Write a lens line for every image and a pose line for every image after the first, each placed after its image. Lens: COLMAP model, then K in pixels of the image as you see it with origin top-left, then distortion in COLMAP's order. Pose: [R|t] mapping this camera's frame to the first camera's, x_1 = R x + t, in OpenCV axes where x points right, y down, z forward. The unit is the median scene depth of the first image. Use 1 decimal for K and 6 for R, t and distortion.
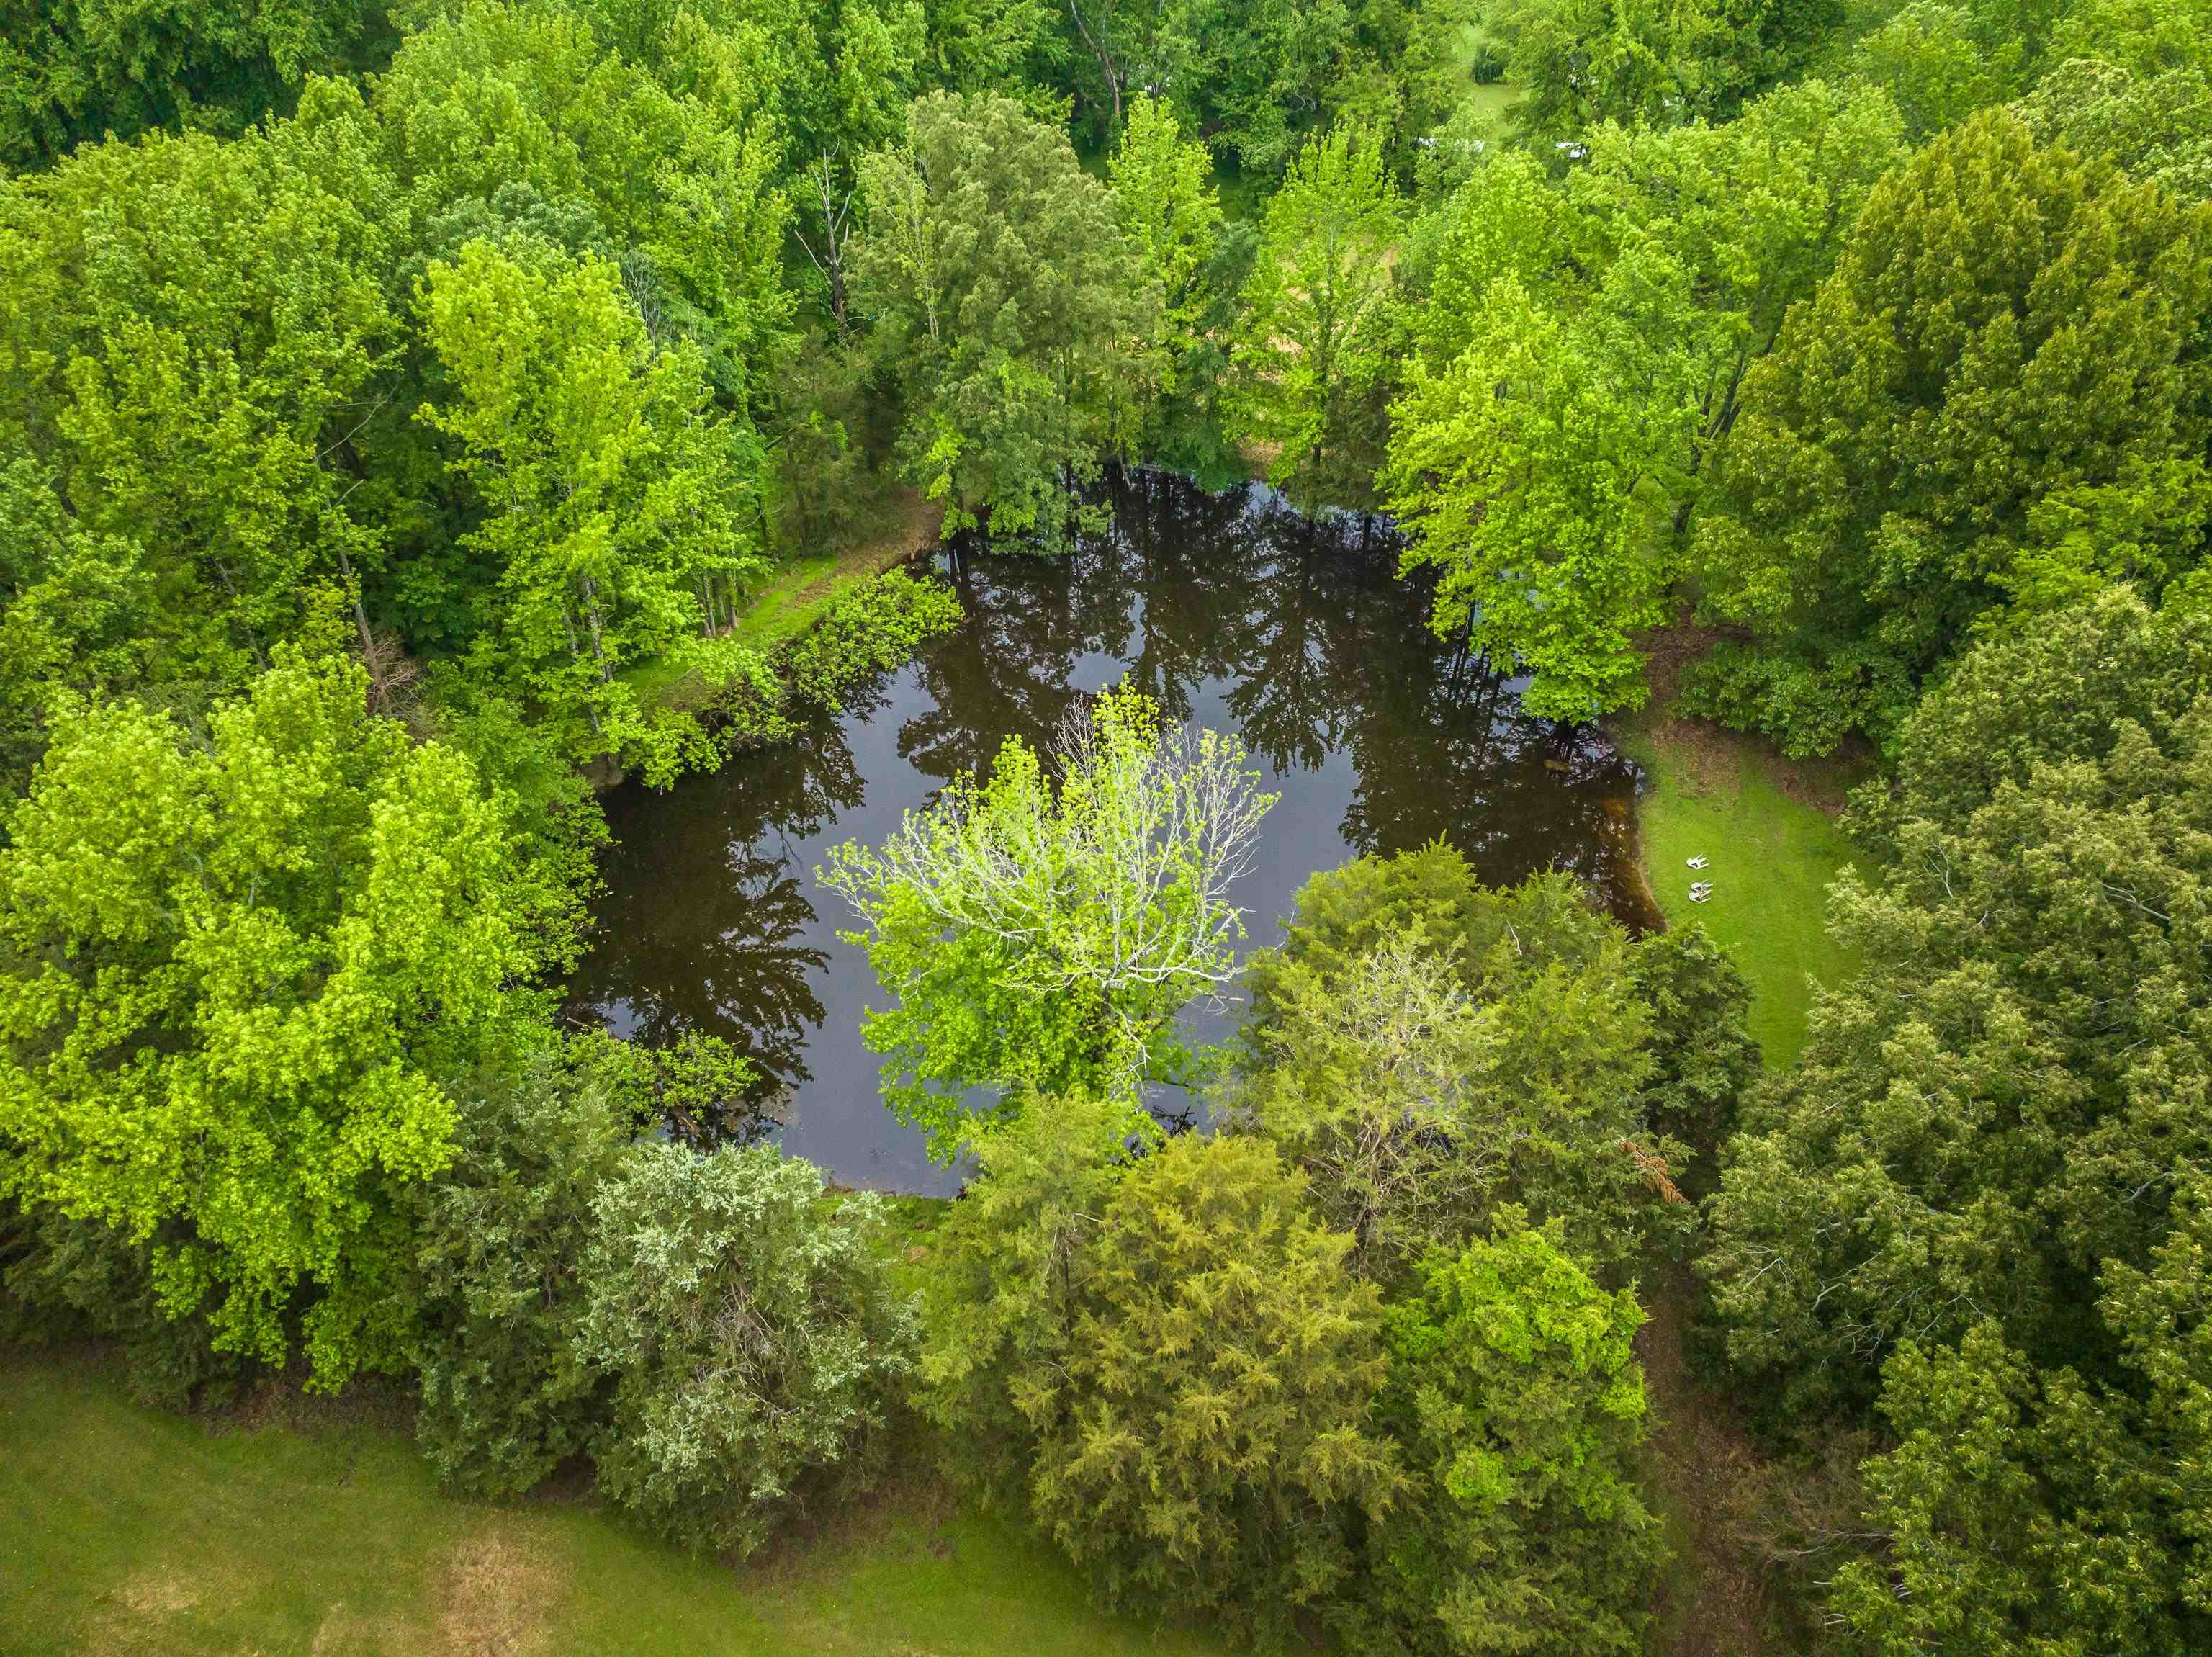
lens RADIAL K [[1556.6, 0, 1111.6], [0, 1556.6, 822.3], [0, 0, 1]] dist [-0.036501, 0.024408]
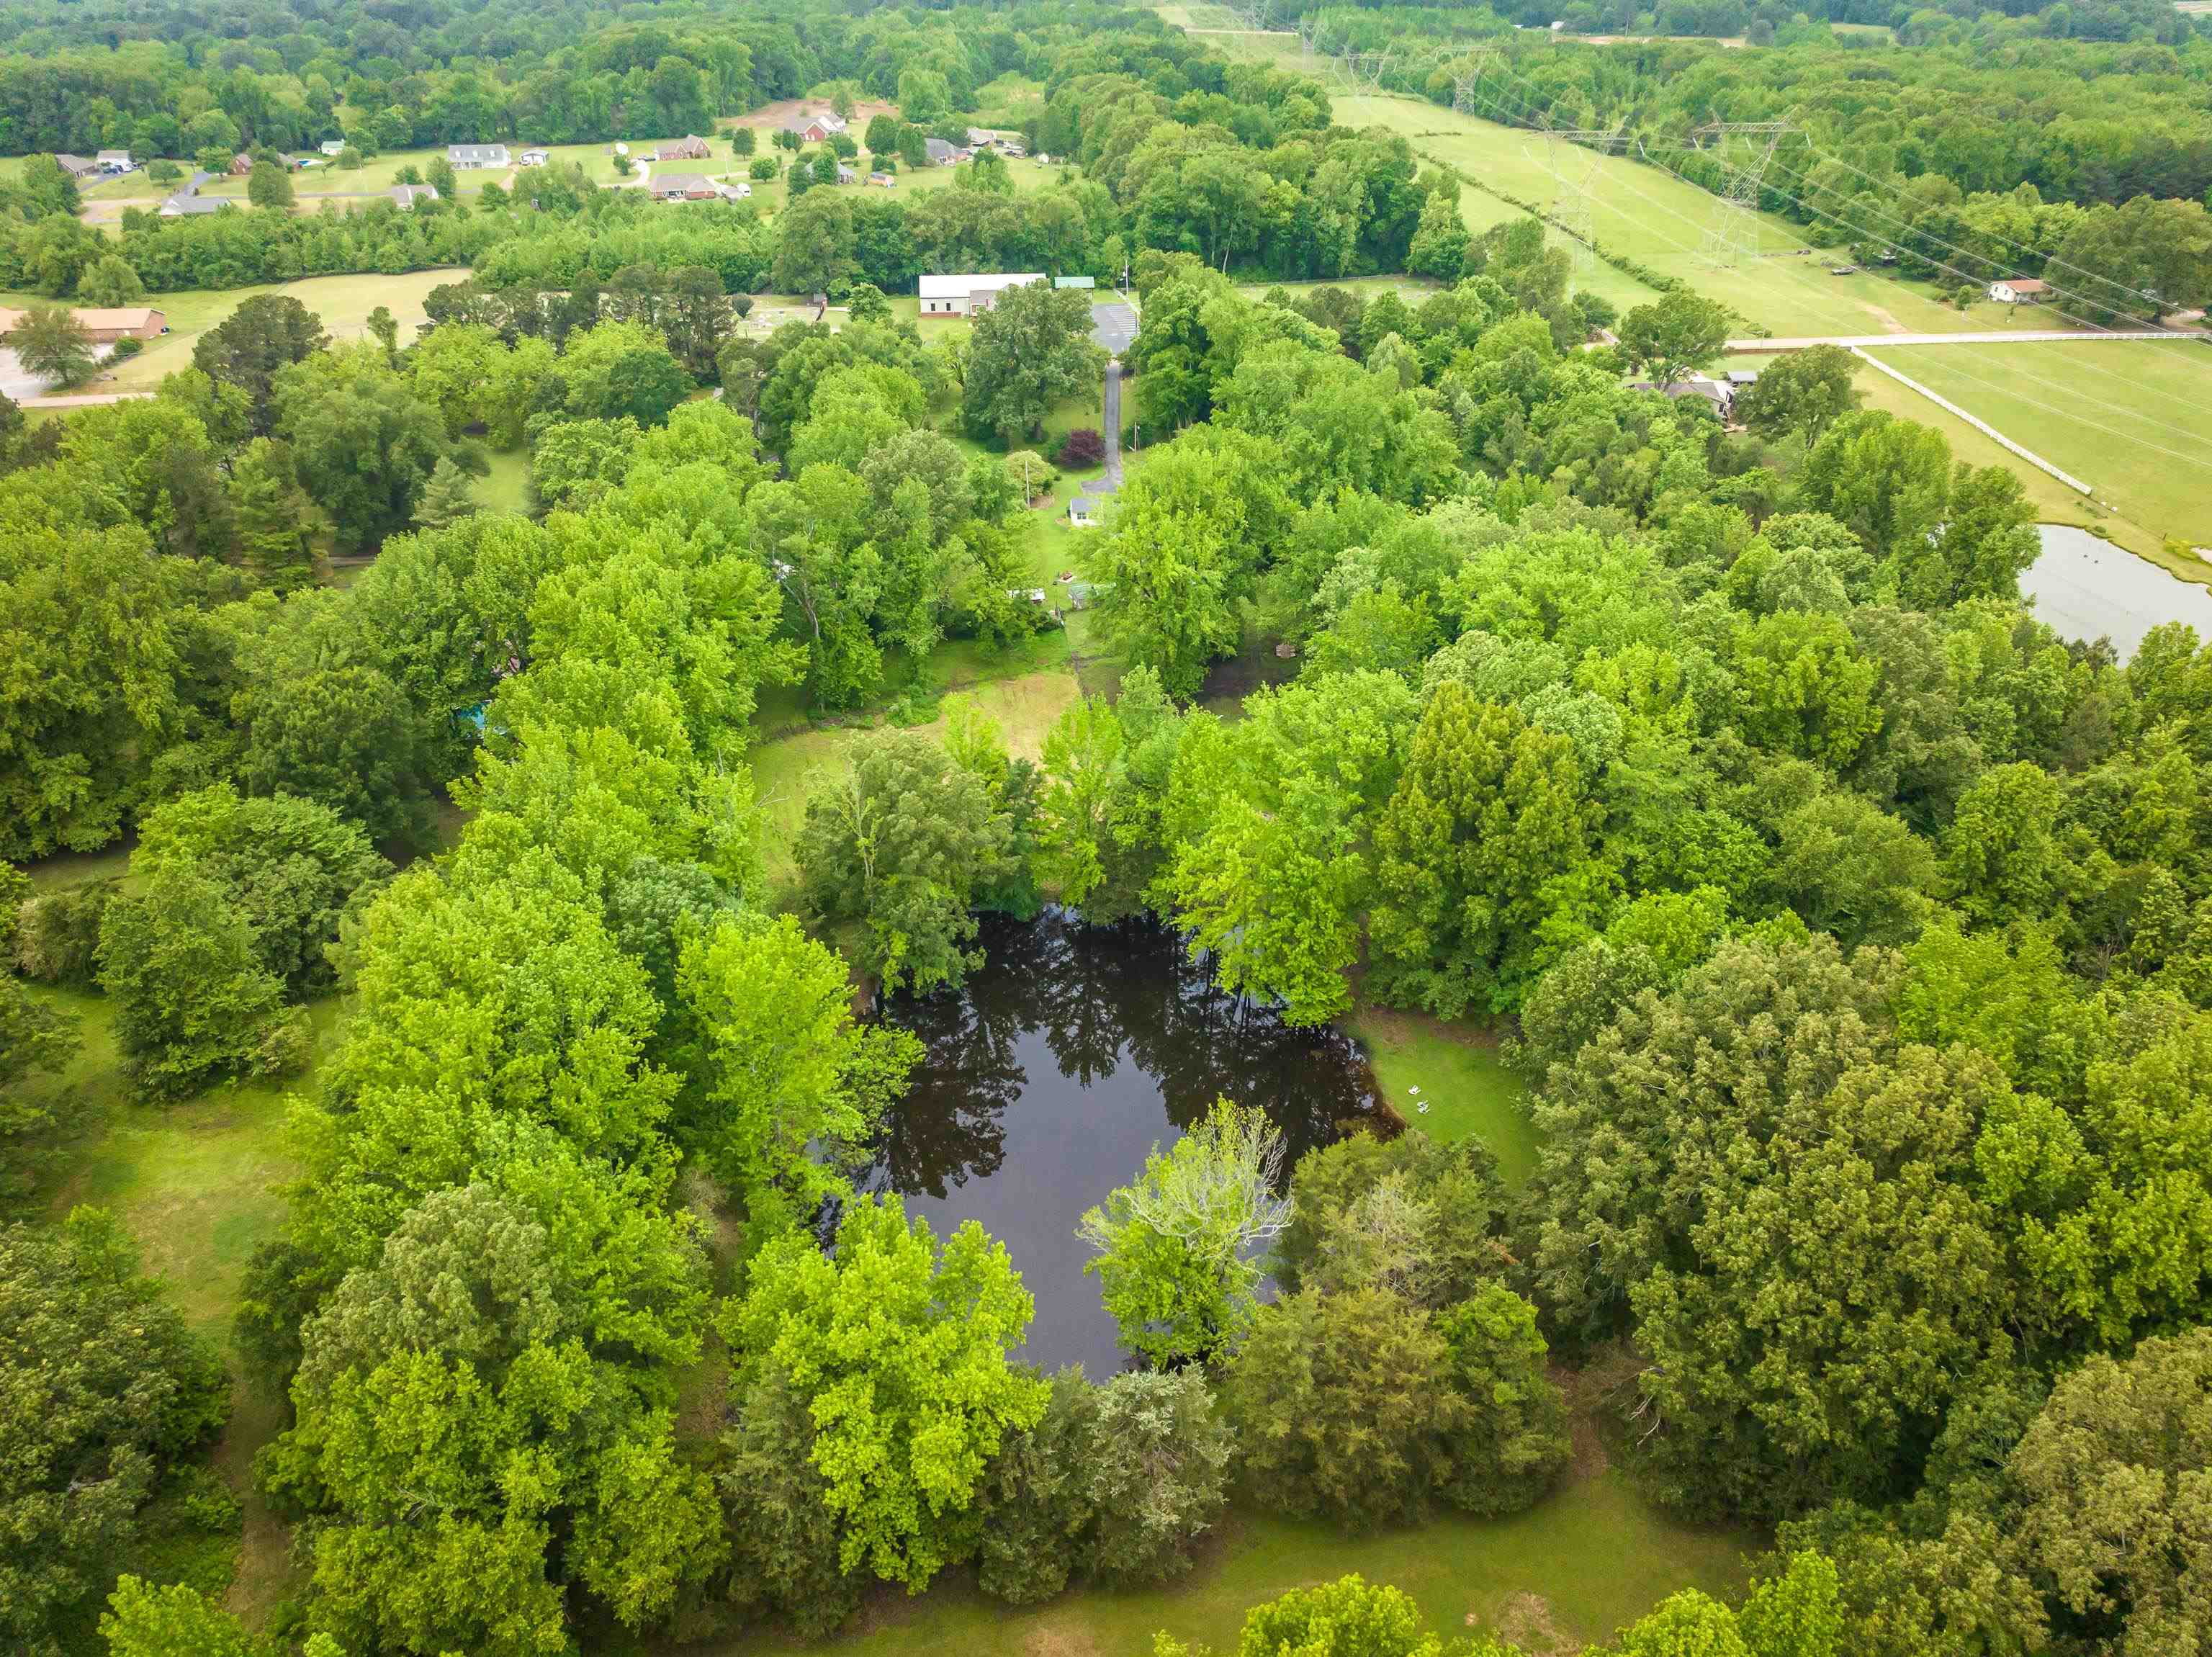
lens RADIAL K [[1556.6, 0, 1111.6], [0, 1556.6, 822.3], [0, 0, 1]] dist [-0.036501, 0.024408]
pose [[0.917366, -0.199922, 0.344195, -0.865860], [0.249656, 0.962477, -0.106351, -0.292613], [-0.310018, 0.183493, 0.932855, -1.086808]]
